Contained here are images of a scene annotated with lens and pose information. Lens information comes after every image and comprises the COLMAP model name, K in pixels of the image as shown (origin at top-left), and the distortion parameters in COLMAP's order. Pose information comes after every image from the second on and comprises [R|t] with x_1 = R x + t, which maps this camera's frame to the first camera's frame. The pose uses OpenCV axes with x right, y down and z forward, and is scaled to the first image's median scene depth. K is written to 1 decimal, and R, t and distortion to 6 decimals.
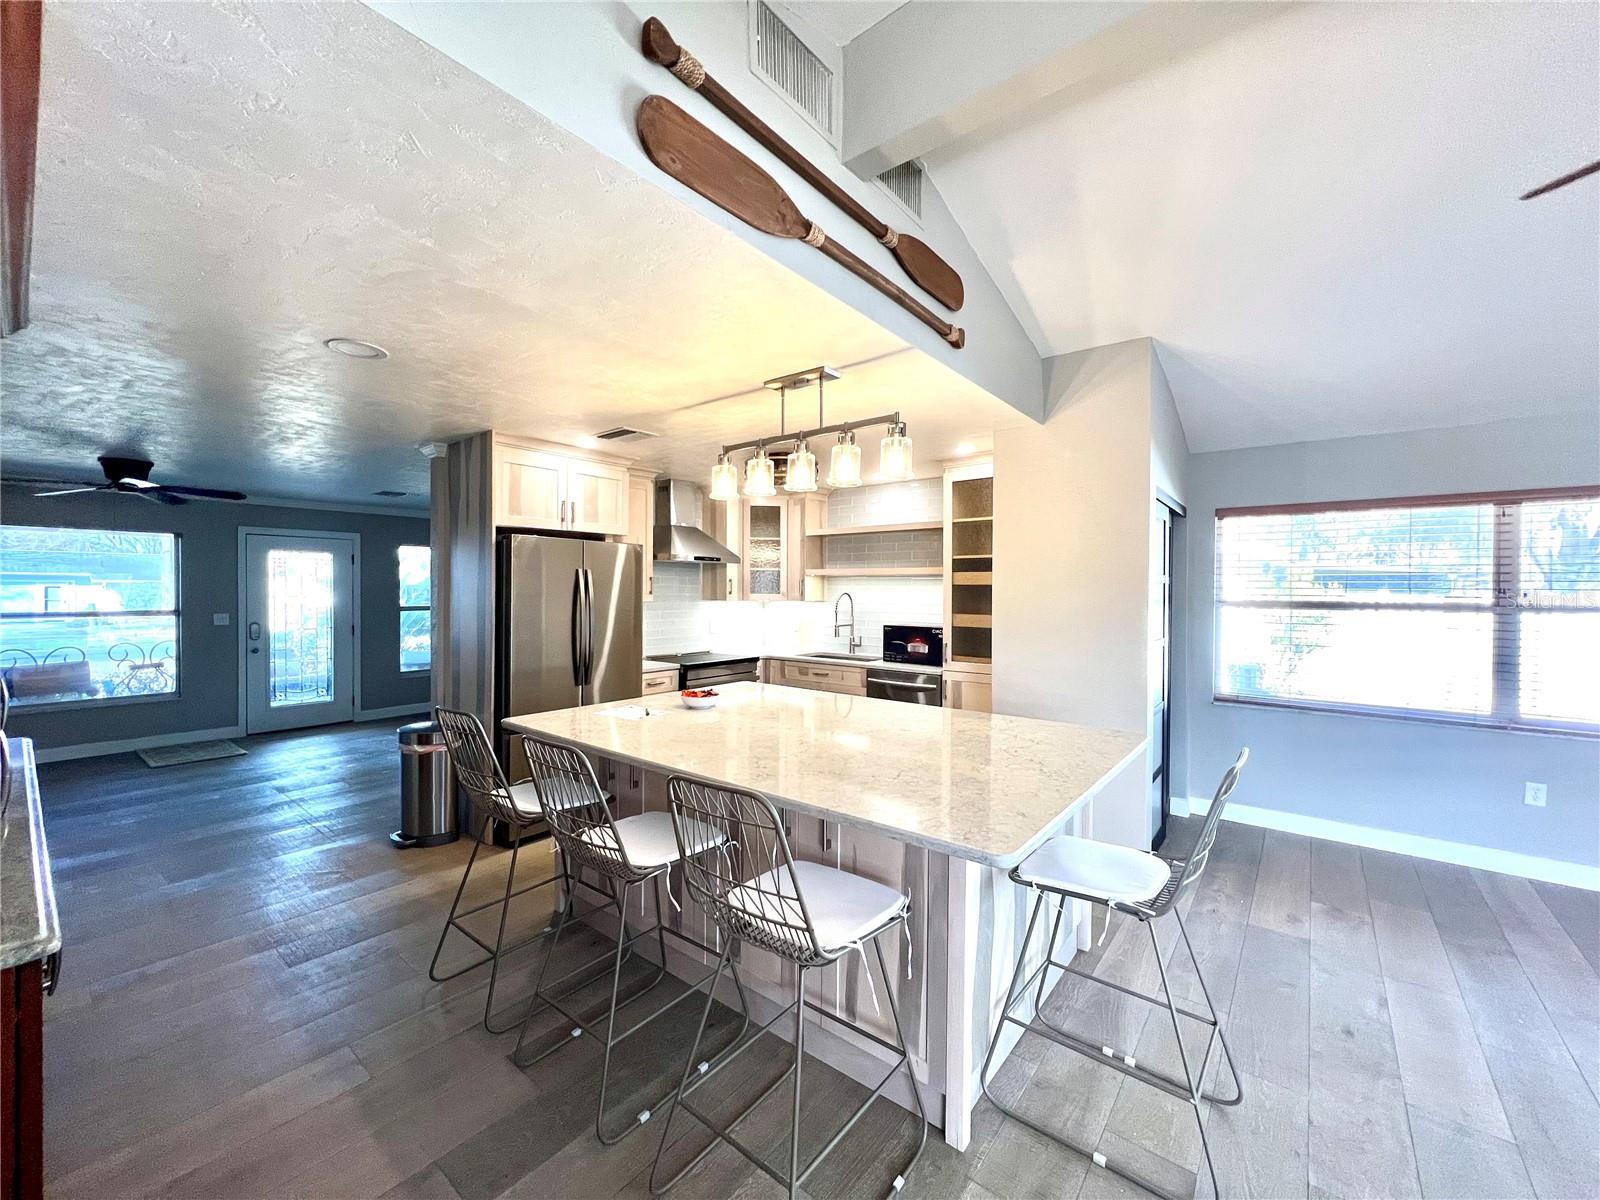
lens RADIAL K [[640.8, 0, 797.7], [0, 640.8, 595.5], [0, 0, 1]] dist [0.000889, -0.000043]
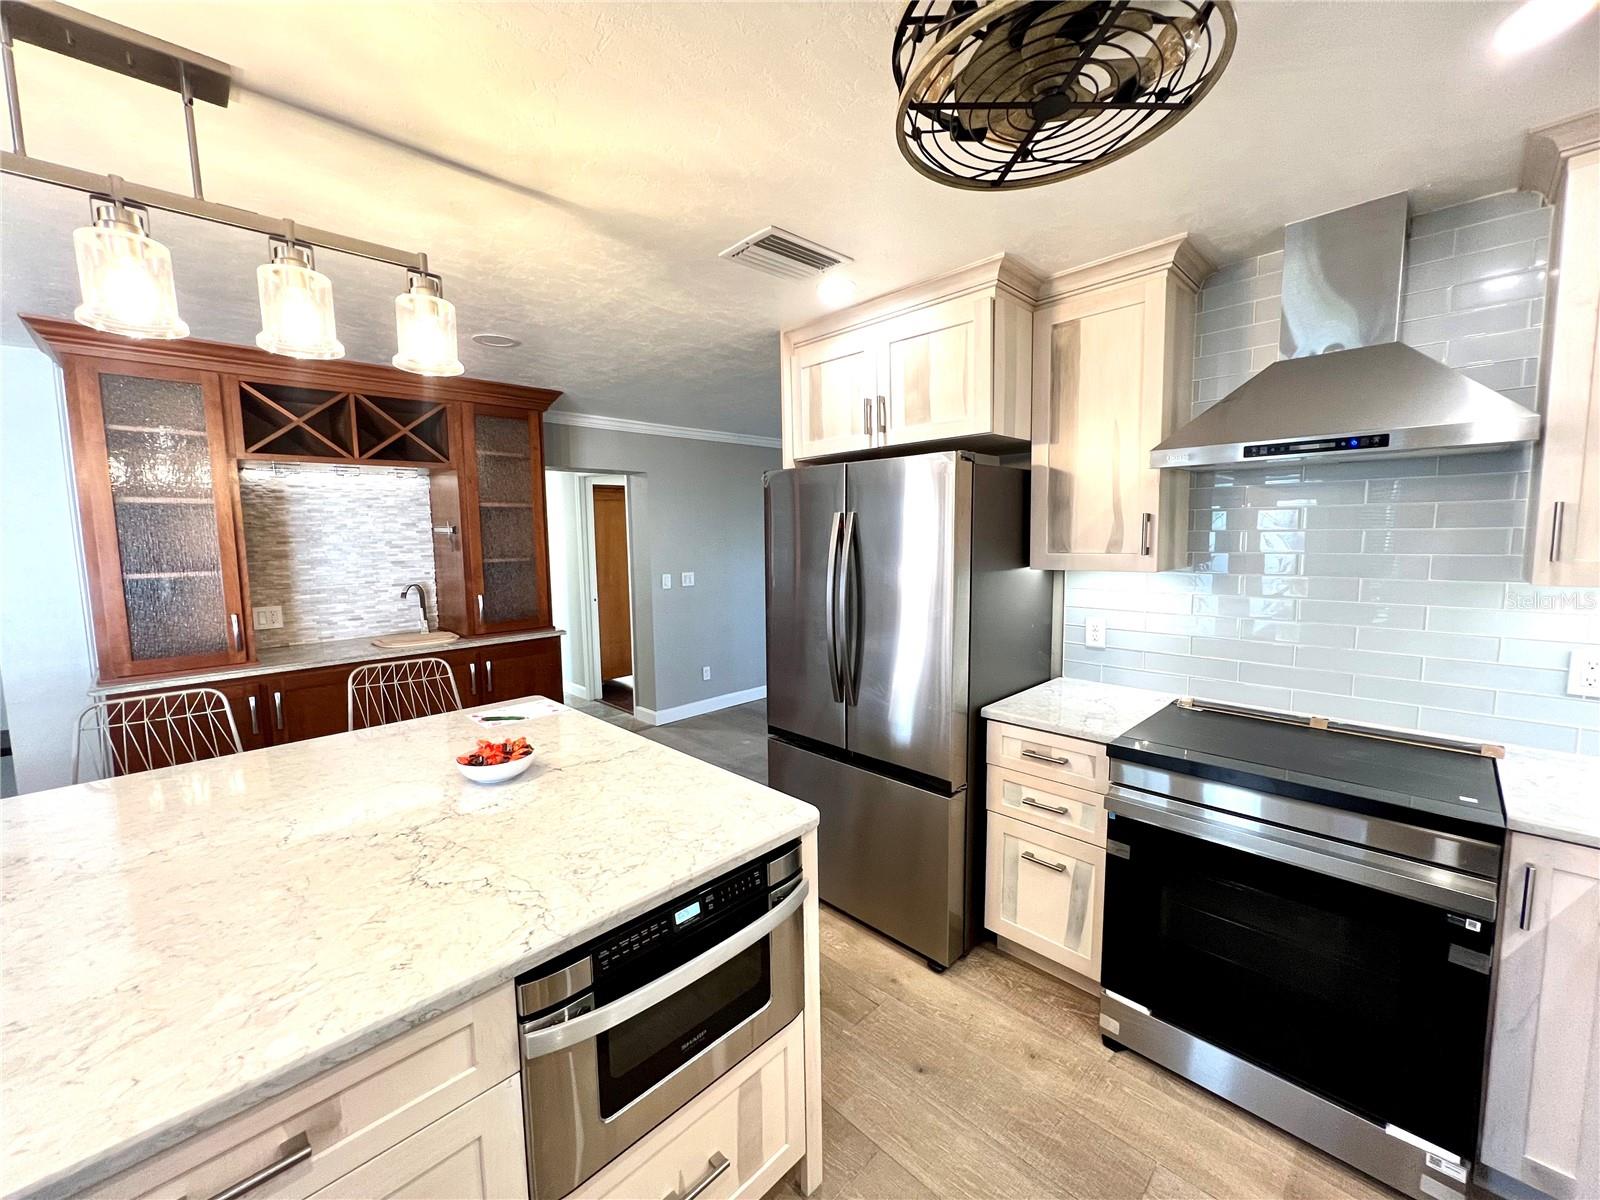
lens RADIAL K [[640.8, 0, 796.2], [0, 640.8, 597.2], [0, 0, 1]] dist [0.000889, -0.000043]
pose [[-0.107855, 0.096126, -0.989509, 0.234684], [0.007263, 0.995364, 0.095903, -0.018257], [0.994140, 0.003157, -0.108053, 0.906338]]
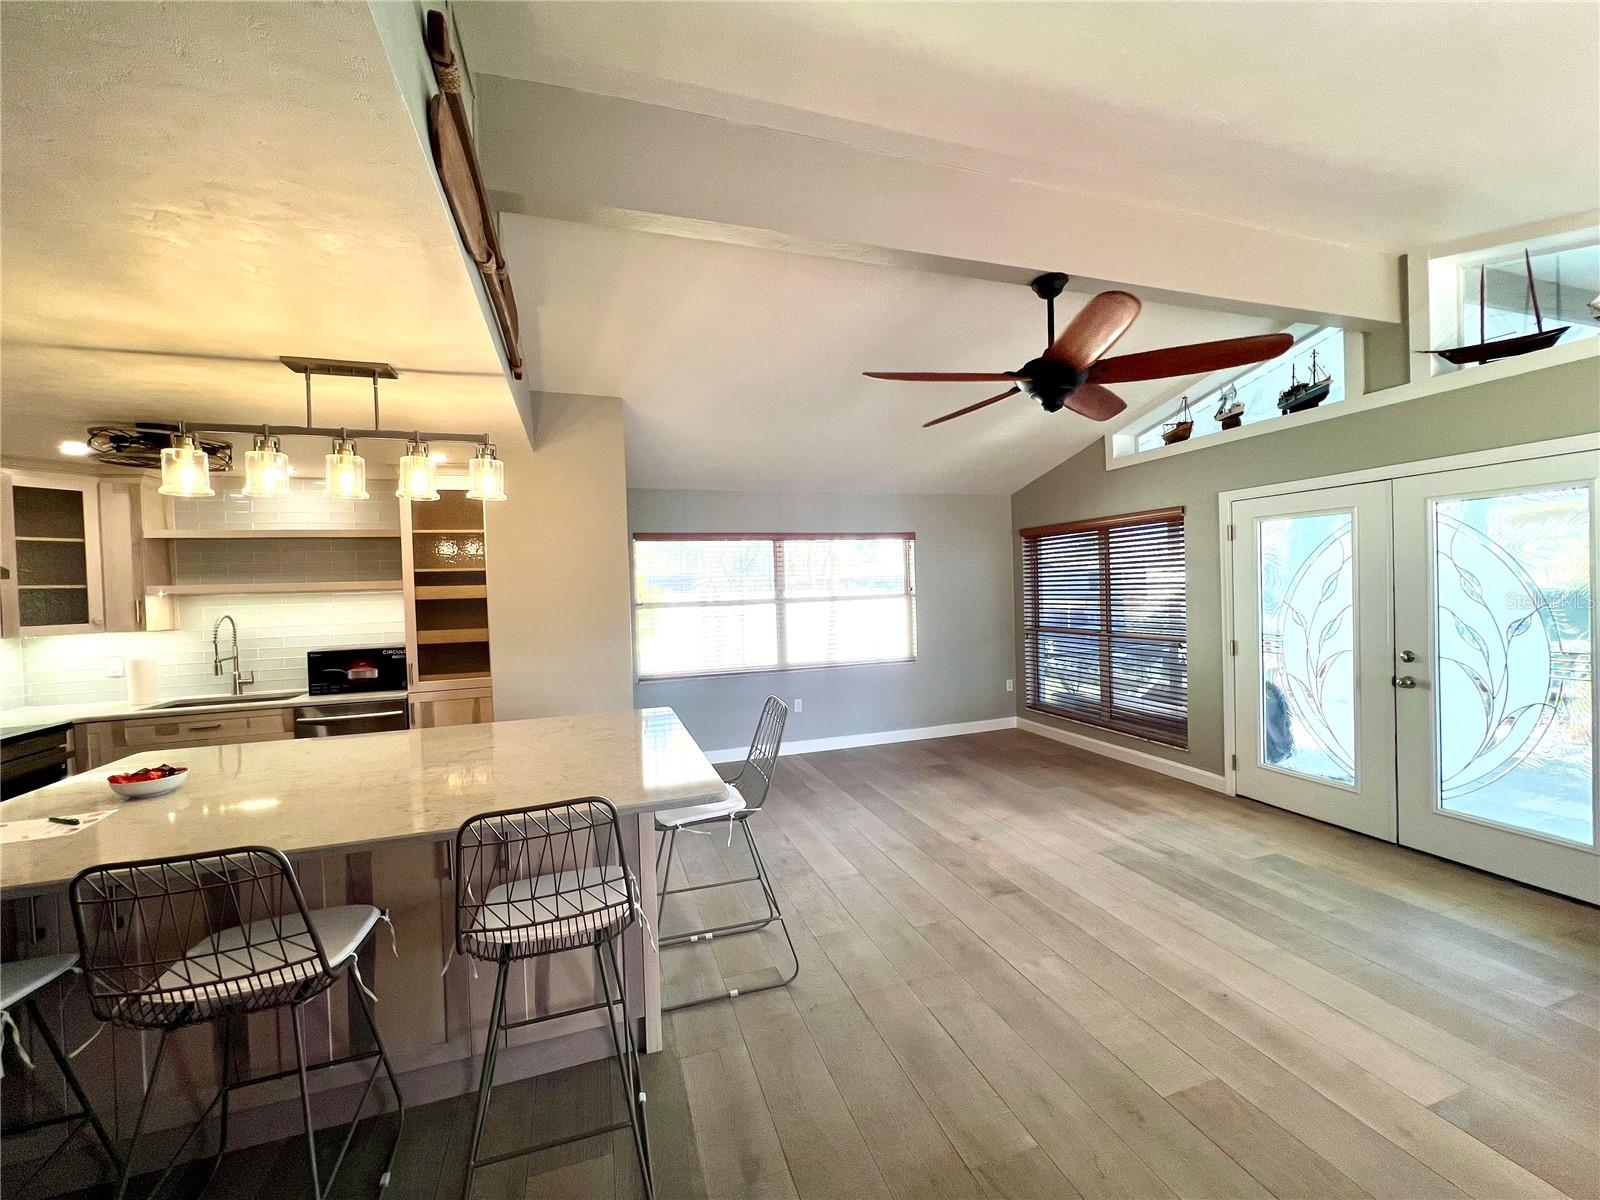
lens RADIAL K [[640.8, 0, 794.3], [0, 640.8, 595.3], [0, 0, 1]] dist [0.000889, -0.000043]
pose [[0.549211, -0.034351, 0.834977, -0.235396], [0.042247, 0.999018, 0.013311, -0.012667], [-0.834615, 0.027965, 0.550124, 0.023385]]
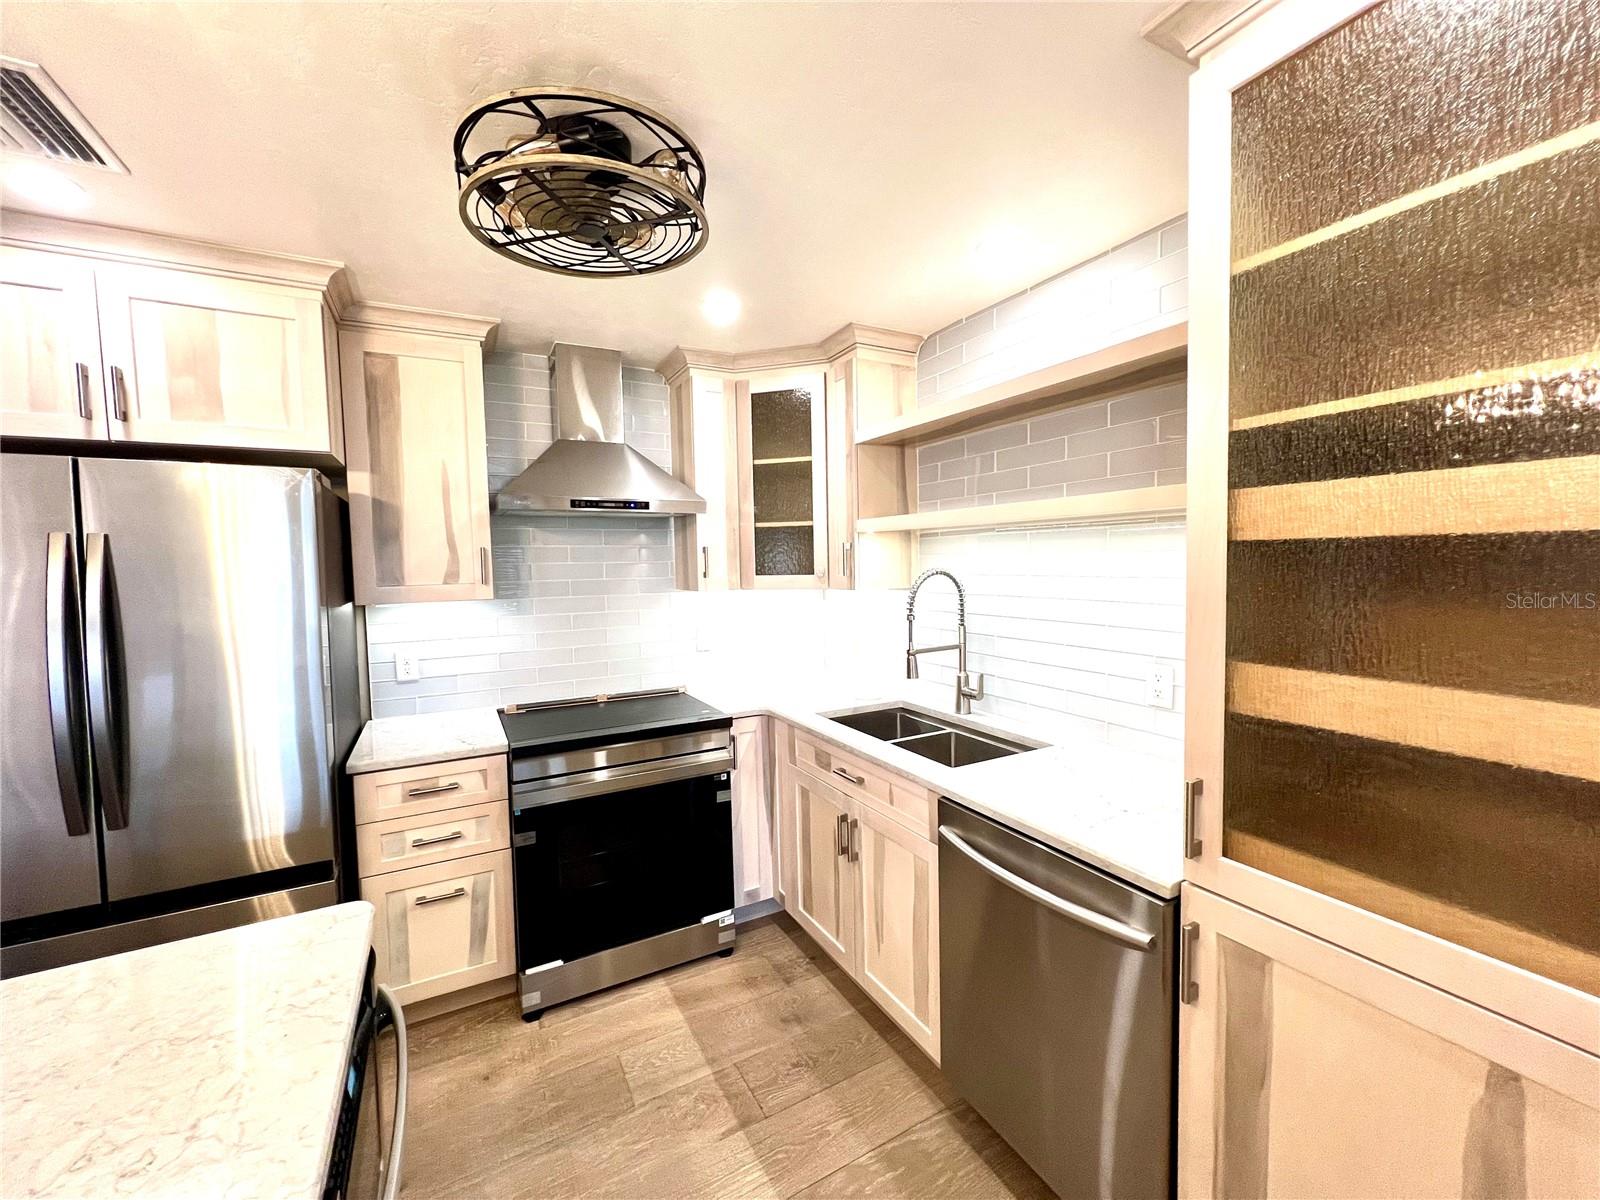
lens RADIAL K [[640.8, 0, 797.9], [0, 640.8, 595.9], [0, 0, 1]] dist [0.000889, -0.000043]
pose [[0.926525, -0.001967, -0.376228, 0.182386], [0.020404, 0.998777, 0.045026, -0.011013], [0.375679, -0.049394, 0.925432, 0.717007]]
